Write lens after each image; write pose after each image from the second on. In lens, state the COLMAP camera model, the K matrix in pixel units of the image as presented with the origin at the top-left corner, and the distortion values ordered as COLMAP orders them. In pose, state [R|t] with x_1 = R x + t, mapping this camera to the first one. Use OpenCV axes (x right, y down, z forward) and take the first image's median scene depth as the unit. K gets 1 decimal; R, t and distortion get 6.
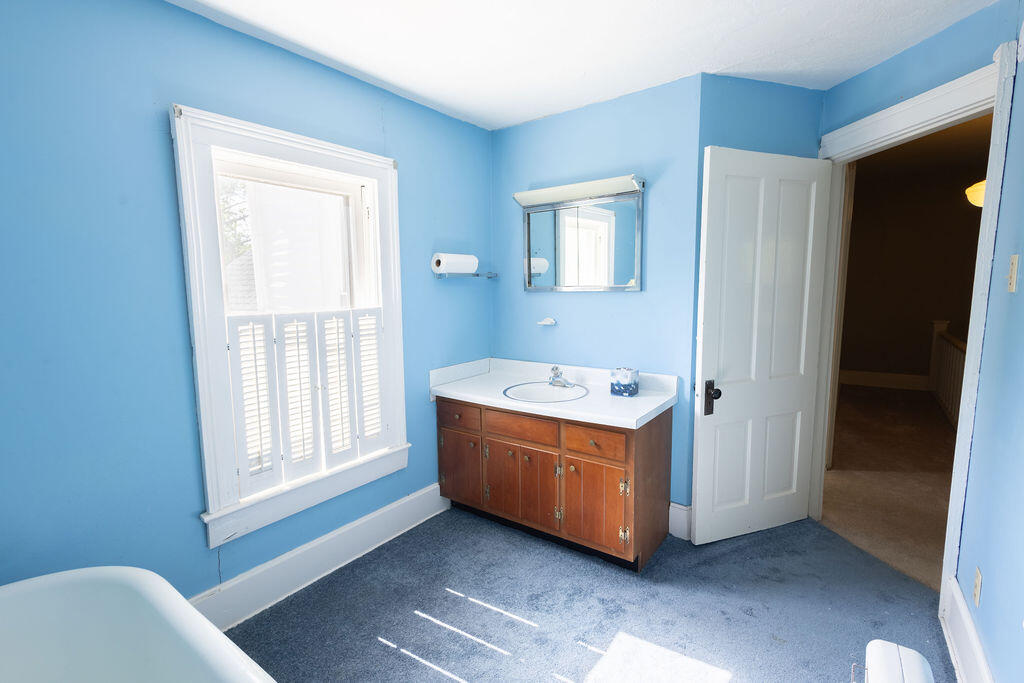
lens RADIAL K [[471.3, 0, 512.0], [0, 471.3, 341.5], [0, 0, 1]] dist [0.012255, -0.006626]
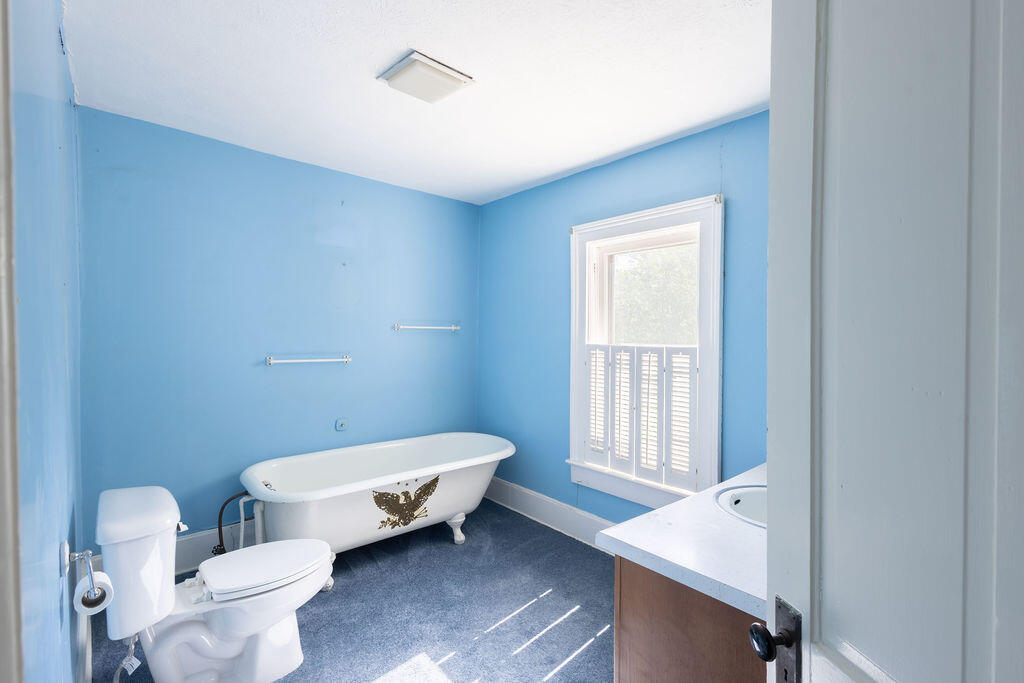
lens RADIAL K [[471.3, 0, 512.0], [0, 471.3, 341.5], [0, 0, 1]] dist [0.012255, -0.006626]
pose [[-0.209330, 0.052588, -0.976430, 0.838081], [-0.108502, 0.991138, 0.076641, -0.129549], [0.971807, 0.121988, -0.201769, 0.896879]]
